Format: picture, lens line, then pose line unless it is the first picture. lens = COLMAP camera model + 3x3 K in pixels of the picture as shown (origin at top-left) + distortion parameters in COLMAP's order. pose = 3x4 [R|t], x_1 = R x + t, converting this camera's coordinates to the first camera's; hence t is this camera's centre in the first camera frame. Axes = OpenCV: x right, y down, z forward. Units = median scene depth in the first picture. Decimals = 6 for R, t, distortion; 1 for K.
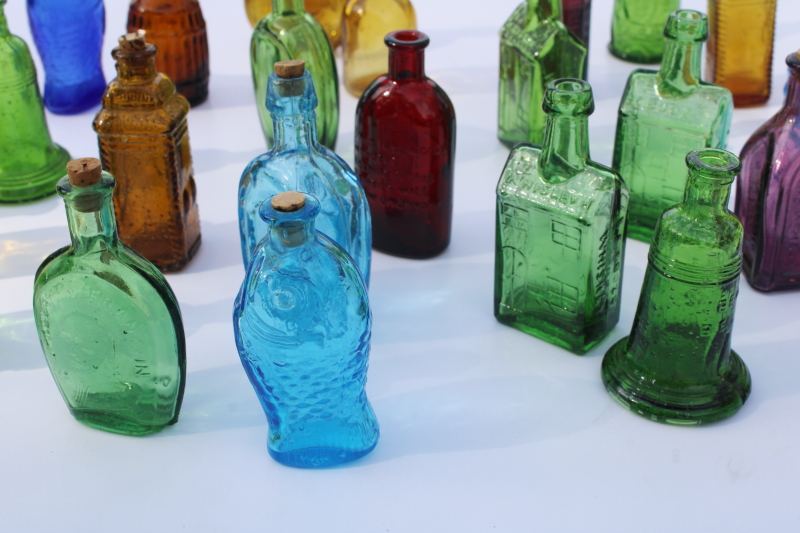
lens RADIAL K [[1111.8, 0, 397.4], [0, 1111.8, 289.1], [0, 0, 1]] dist [0.006364, 0.017081]
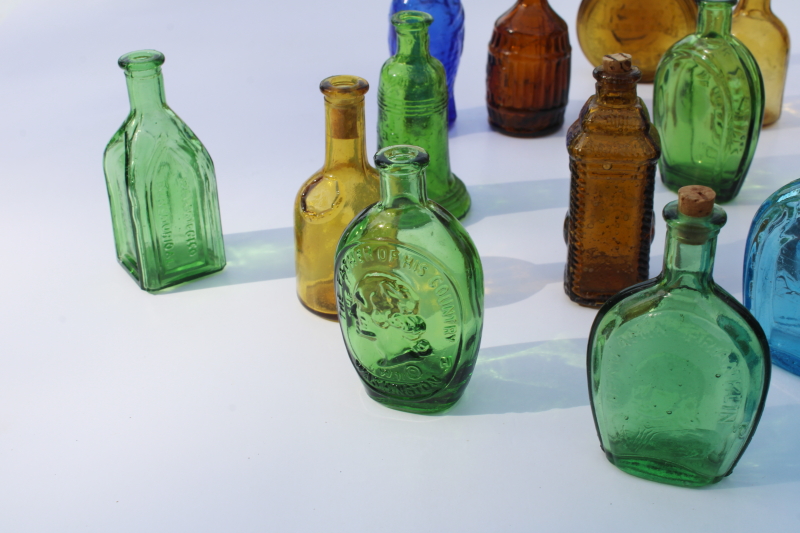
lens RADIAL K [[1111.8, 0, 397.4], [0, 1111.8, 289.1], [0, 0, 1]] dist [0.006364, 0.017081]
pose [[0.999265, 0.012913, -0.036085, -0.388765], [-0.014095, 0.999366, -0.032698, 0.002258], [0.035640, 0.033182, 0.998814, 0.061354]]
